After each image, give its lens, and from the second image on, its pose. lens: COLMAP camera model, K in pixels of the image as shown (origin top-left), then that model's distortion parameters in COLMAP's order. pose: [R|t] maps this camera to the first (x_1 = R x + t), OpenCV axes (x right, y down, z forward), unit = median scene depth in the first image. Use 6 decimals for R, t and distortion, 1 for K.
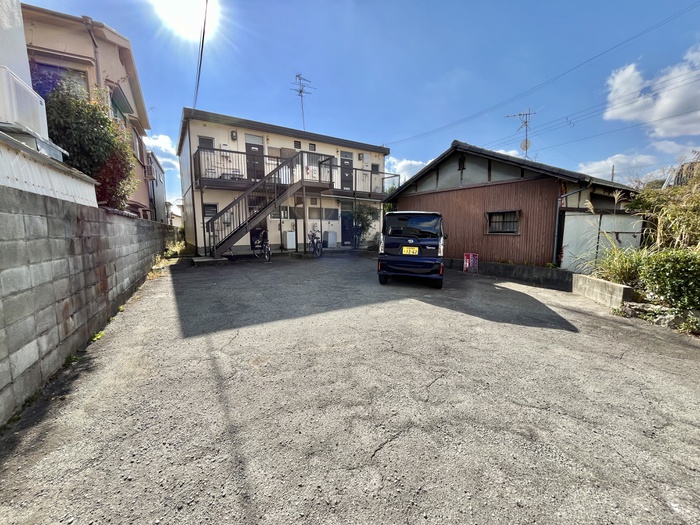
lens RADIAL K [[283.2, 0, 350.0], [0, 283.2, 262.5], [0, 0, 1]] dist [-0.002862, -0.000145]
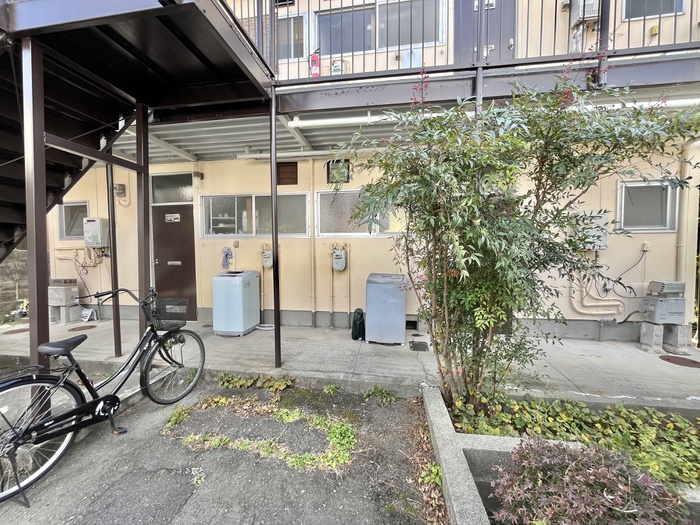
lens RADIAL K [[283.2, 0, 350.0], [0, 283.2, 262.5], [0, 0, 1]] dist [-0.002862, -0.000145]
pose [[0.724753, 0.028610, -0.688414, 0.086376], [-0.081398, 0.995696, -0.044315, -0.112615], [0.684183, 0.088153, 0.723963, 0.822187]]
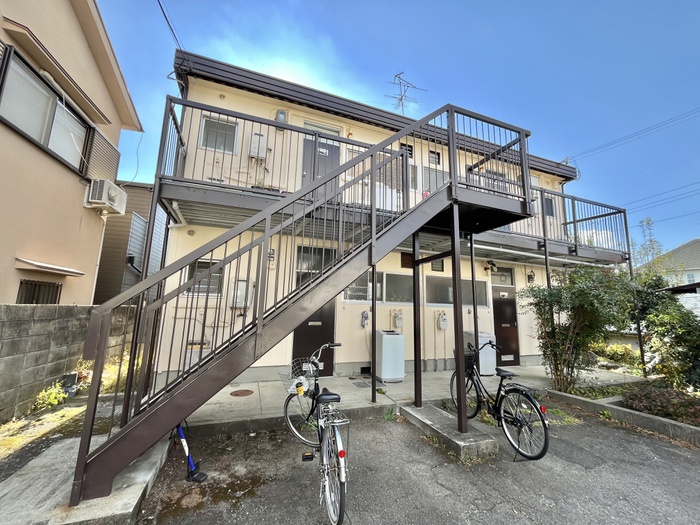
lens RADIAL K [[283.2, 0, 350.0], [0, 283.2, 262.5], [0, 0, 1]] dist [-0.002862, -0.000145]
pose [[0.972445, -0.008451, -0.232978, -0.163094], [-0.057679, 0.959552, -0.275558, -0.086438], [0.225883, 0.281403, 0.932625, 0.554849]]
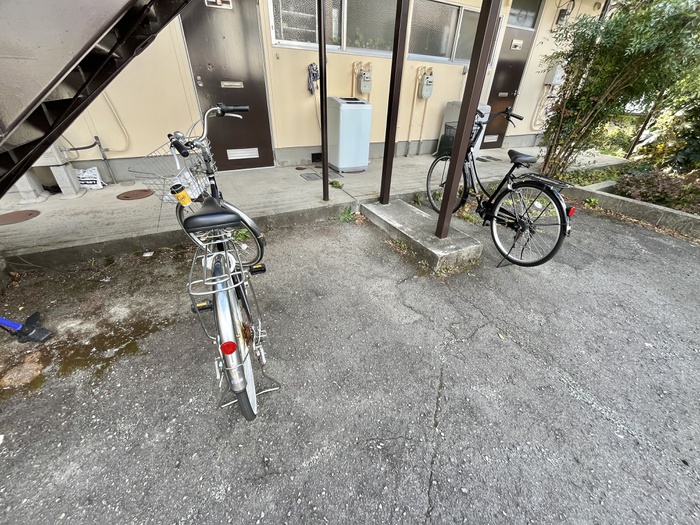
lens RADIAL K [[279.7, 0, 350.1], [0, 279.7, 259.7], [0, 0, 1]] dist [-0.002634, 0.000016]
pose [[0.993514, 0.086156, -0.074211, -0.170142], [-0.047409, 0.907048, 0.418350, -0.079335], [0.103356, -0.412118, 0.905249, 0.660348]]
